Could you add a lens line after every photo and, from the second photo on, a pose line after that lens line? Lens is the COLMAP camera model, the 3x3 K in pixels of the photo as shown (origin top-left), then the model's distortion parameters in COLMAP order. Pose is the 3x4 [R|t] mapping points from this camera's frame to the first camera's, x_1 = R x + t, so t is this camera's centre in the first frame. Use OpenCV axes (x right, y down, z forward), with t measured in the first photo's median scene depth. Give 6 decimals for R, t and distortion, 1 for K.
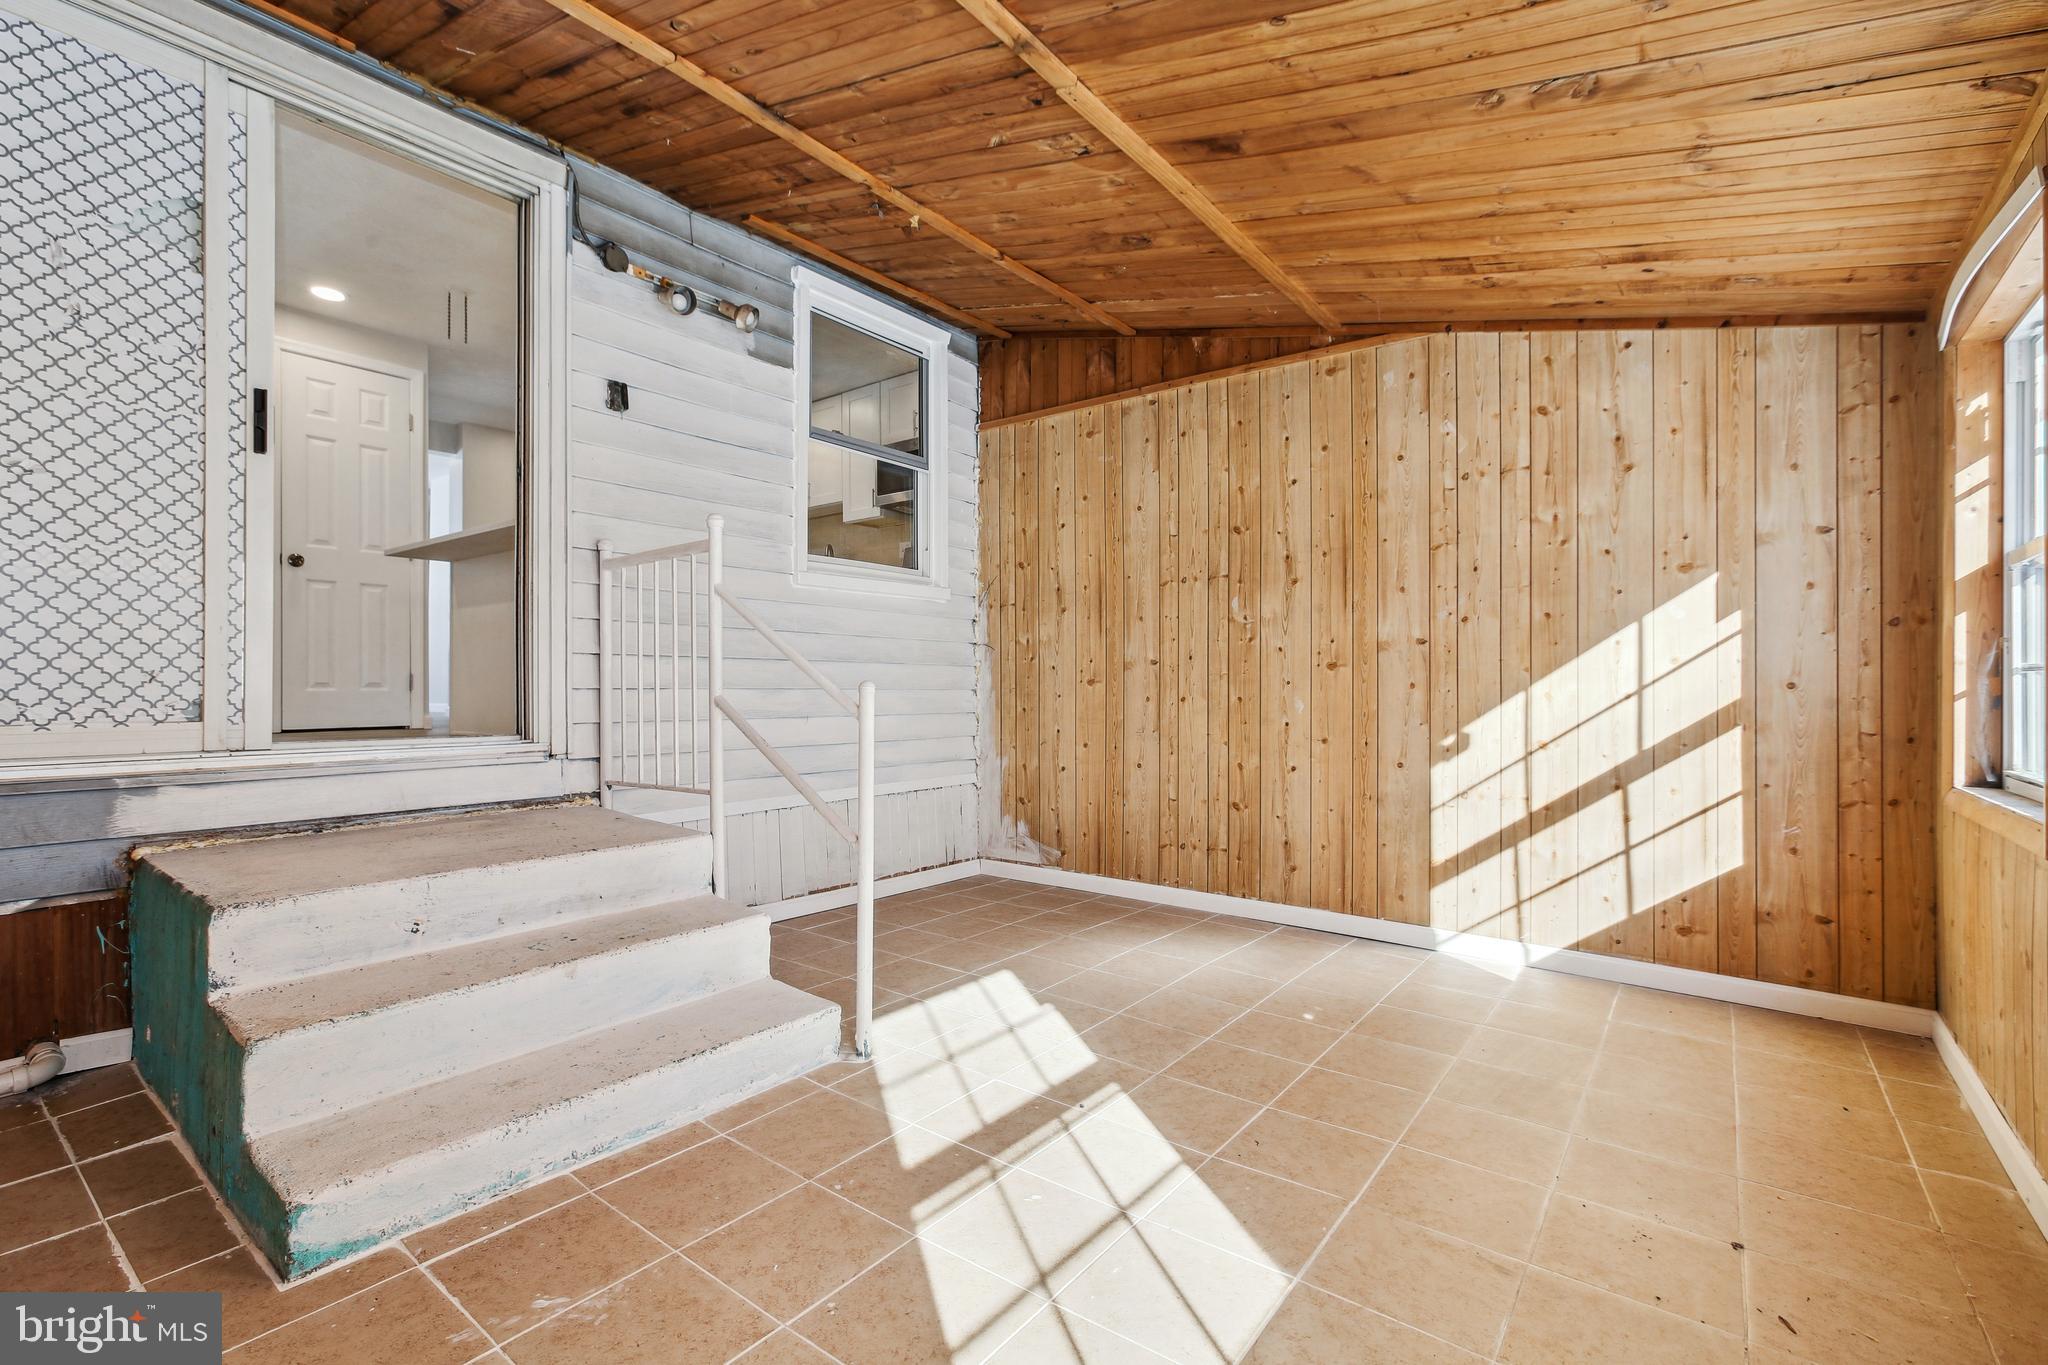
lens RADIAL K [[935.0, 0, 1029.7], [0, 935.0, 687.4], [0, 0, 1]] dist [-0.007378, 0.003737]
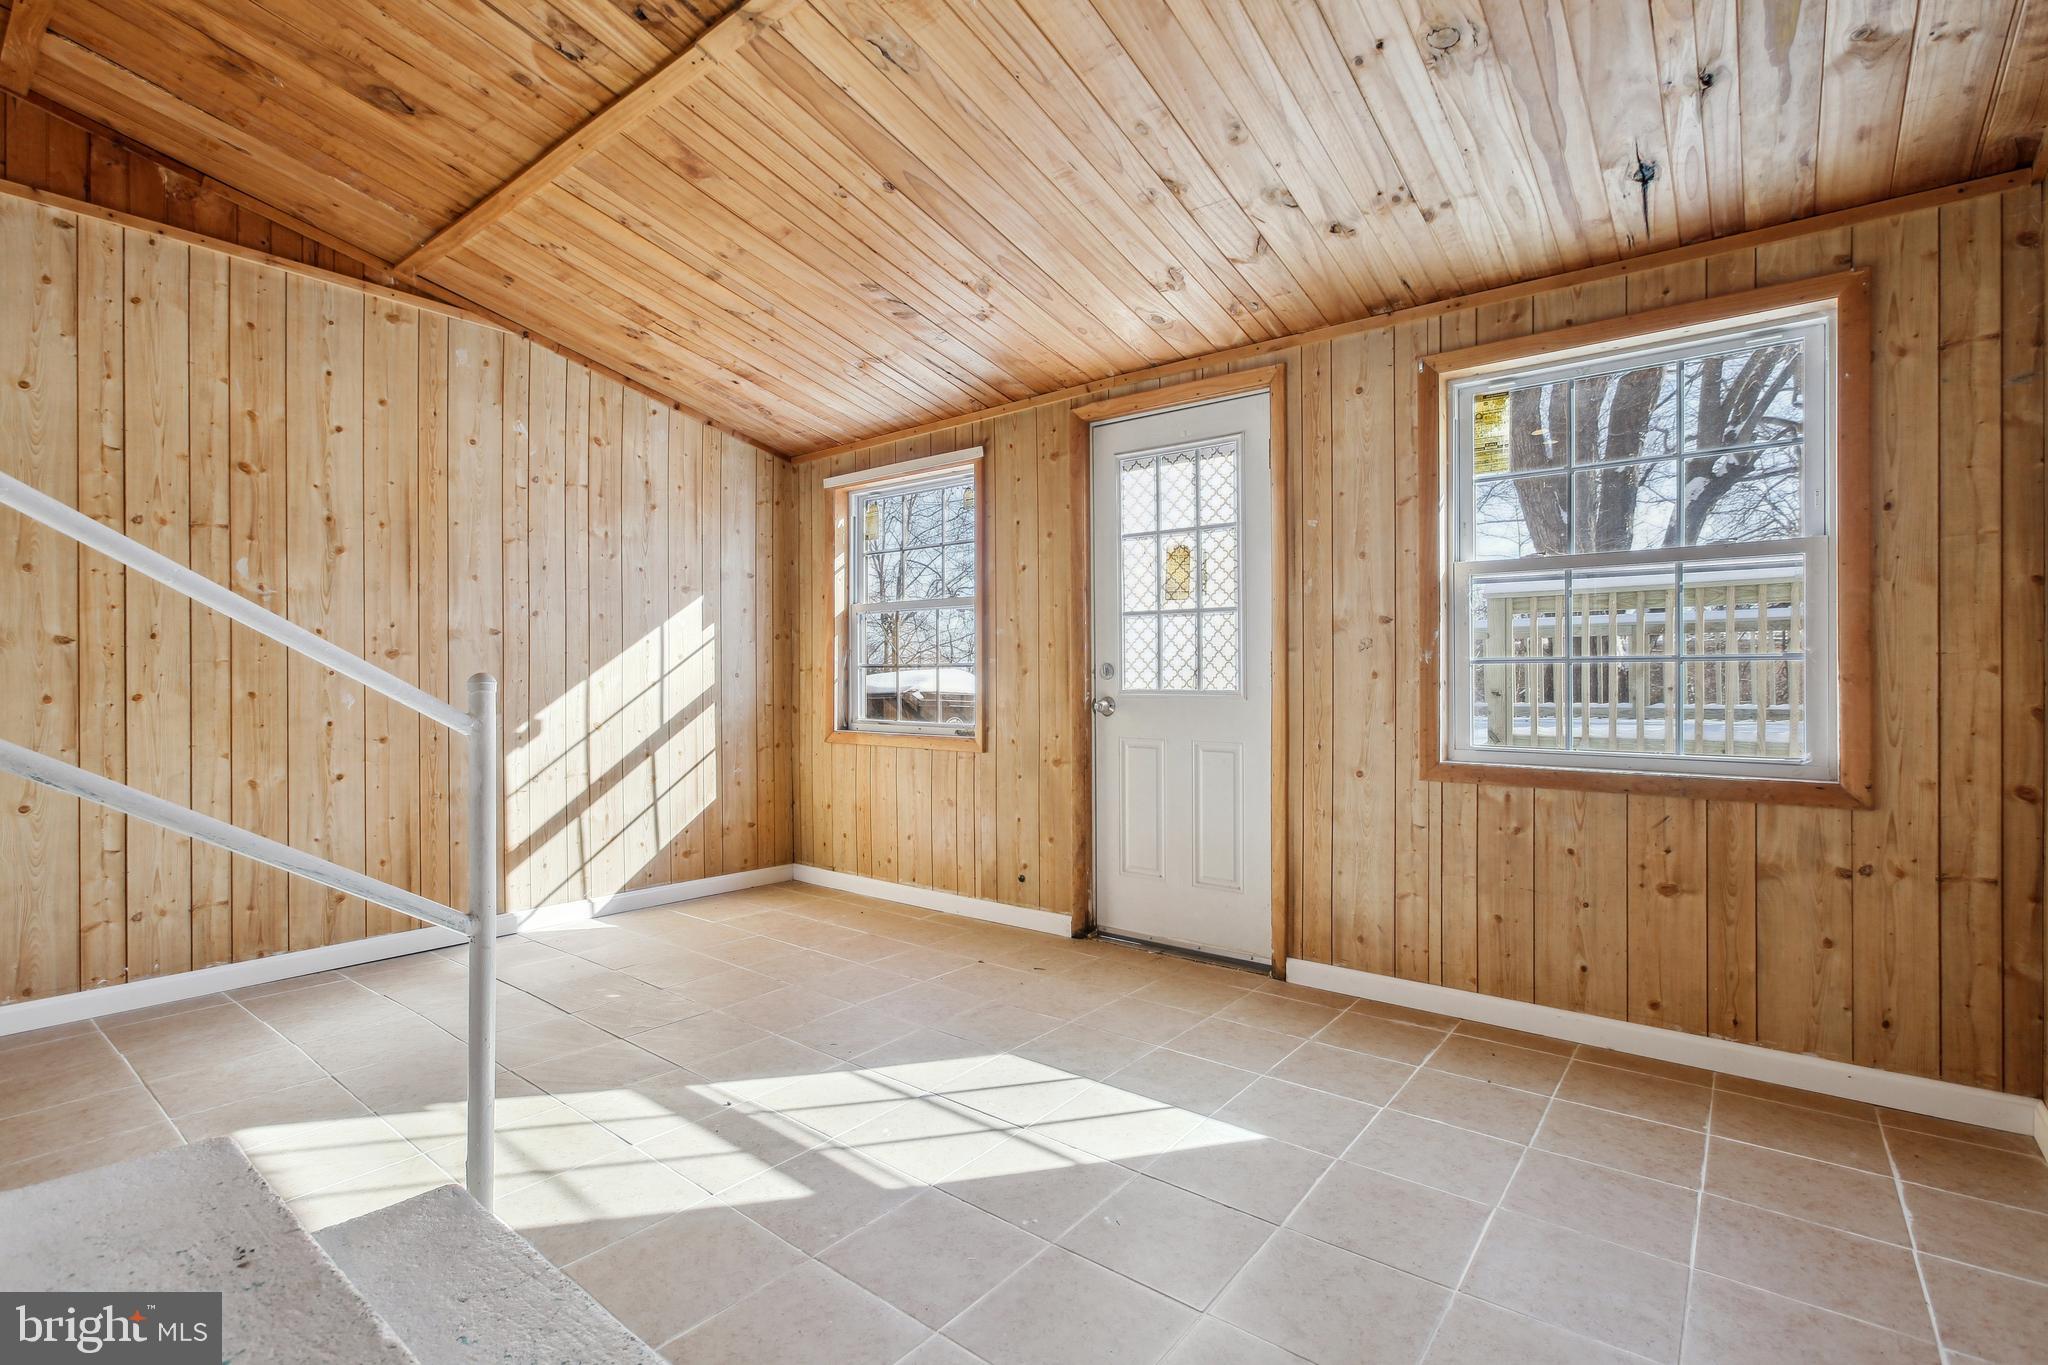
lens RADIAL K [[935.0, 0, 1024.0], [0, 935.0, 674.1], [0, 0, 1]] dist [-0.007378, 0.003737]
pose [[0.016369, -0.002465, 0.999863, -0.617811], [0.000024, 0.999997, 0.002465, -0.006670], [-0.999866, -0.000016, 0.016369, 0.446178]]
